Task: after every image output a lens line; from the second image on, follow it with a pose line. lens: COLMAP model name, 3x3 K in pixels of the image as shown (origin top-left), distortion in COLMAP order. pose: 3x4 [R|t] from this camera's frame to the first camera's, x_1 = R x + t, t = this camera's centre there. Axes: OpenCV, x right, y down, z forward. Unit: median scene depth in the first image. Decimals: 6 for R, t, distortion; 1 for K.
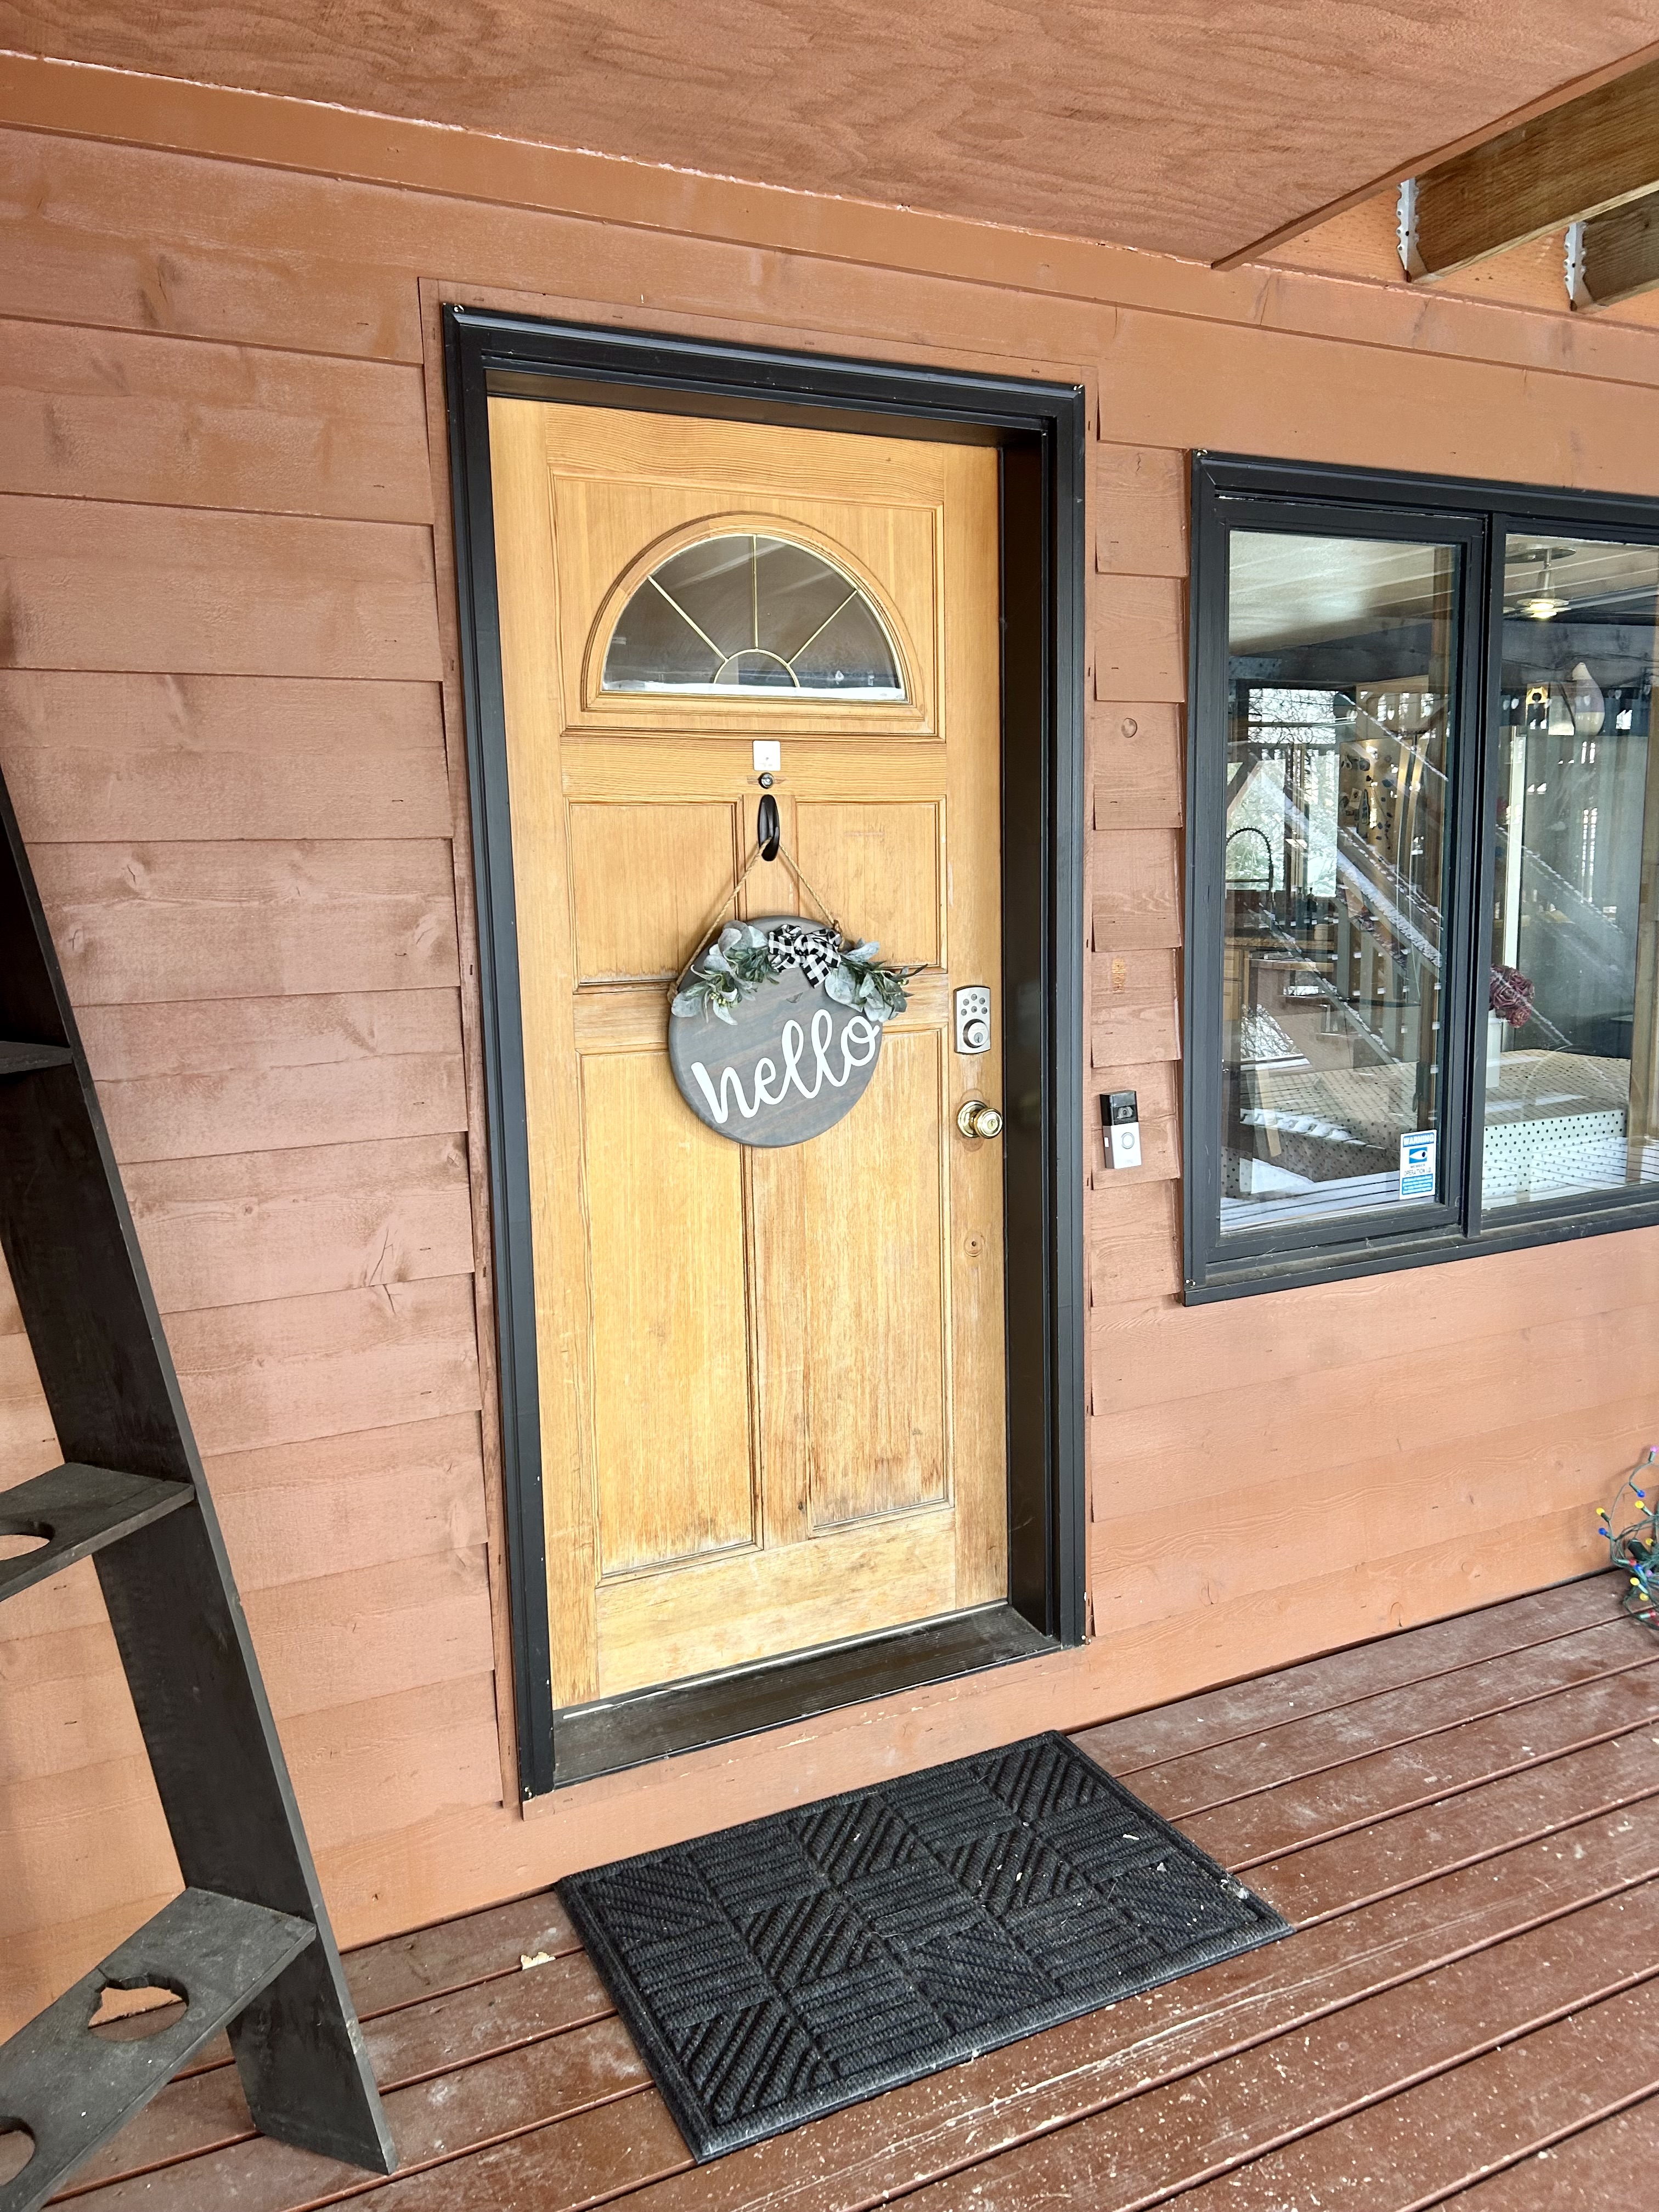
lens RADIAL K [[1667.8, 0, 841.0], [0, 1667.8, 1120.8], [0, 0, 1]] dist [0.079189, -0.105550]
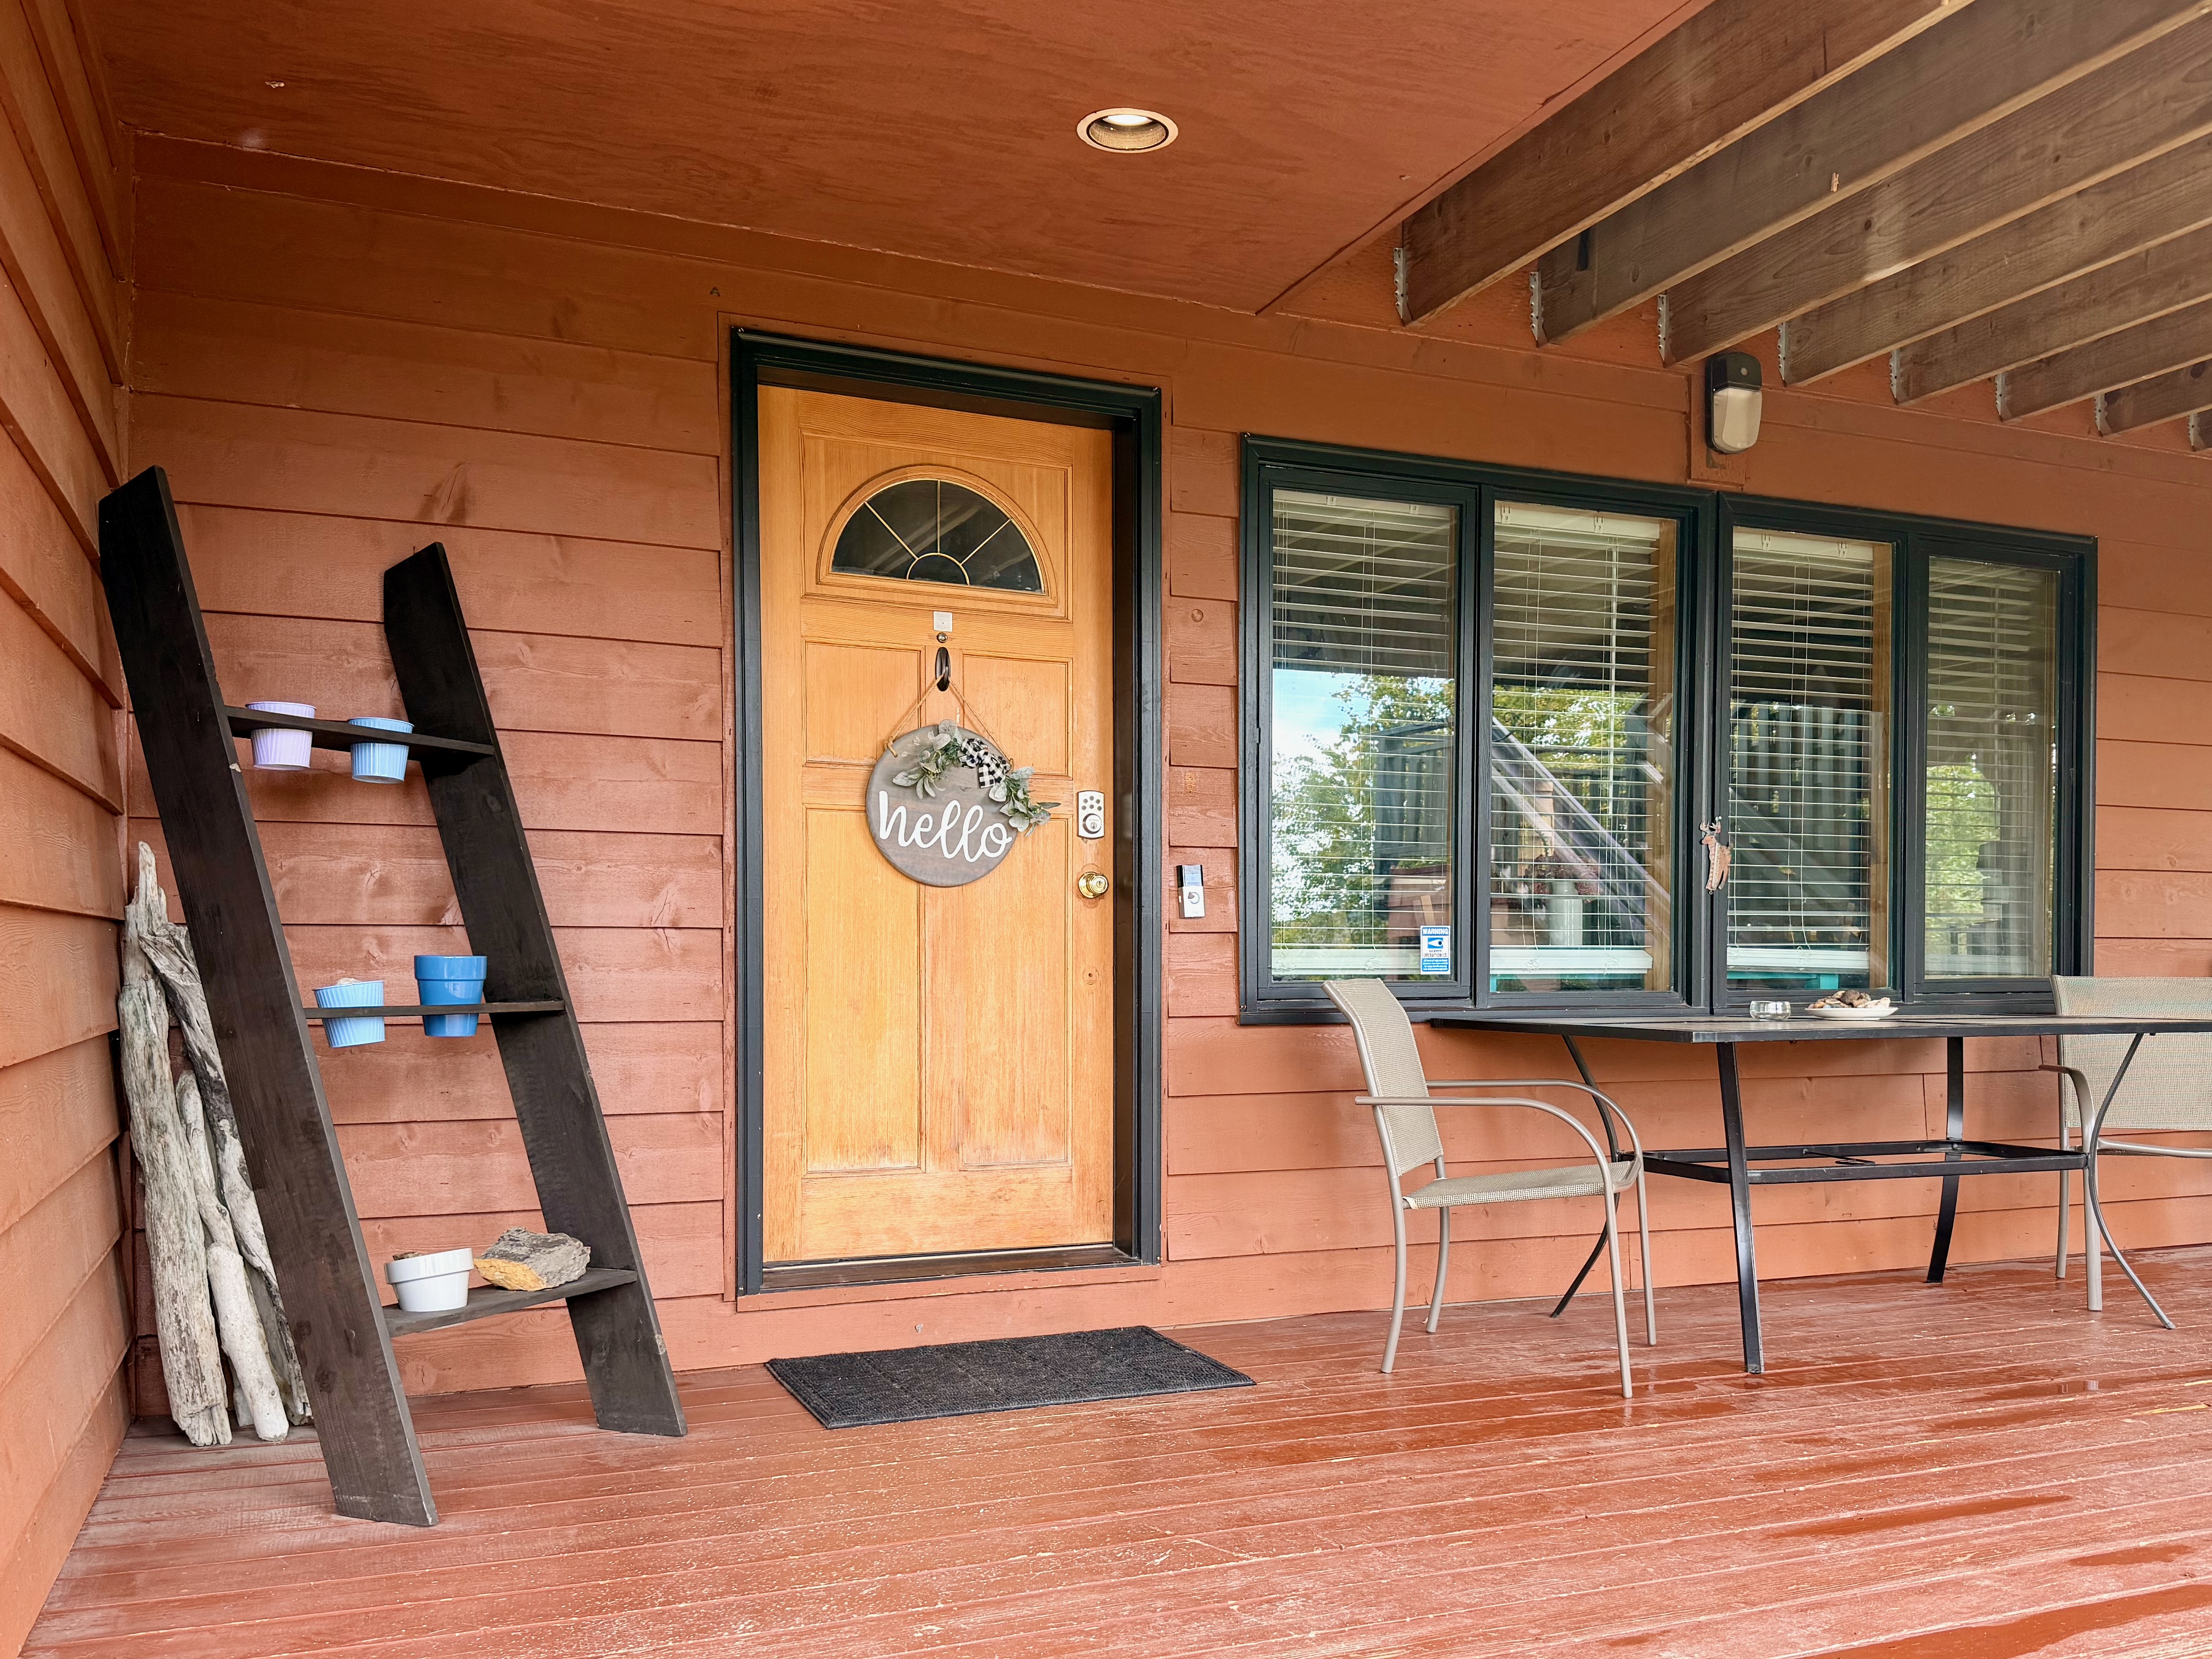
lens RADIAL K [[1819.5, 0, 1155.4], [0, 1819.5, 990.6], [0, 0, 1]] dist [0.217327, -0.547895]
pose [[0.998879, 0.022116, -0.041863, 0.236011], [-0.027433, 0.990999, -0.131026, 0.339611], [0.038589, 0.132027, 0.990495, -0.612750]]
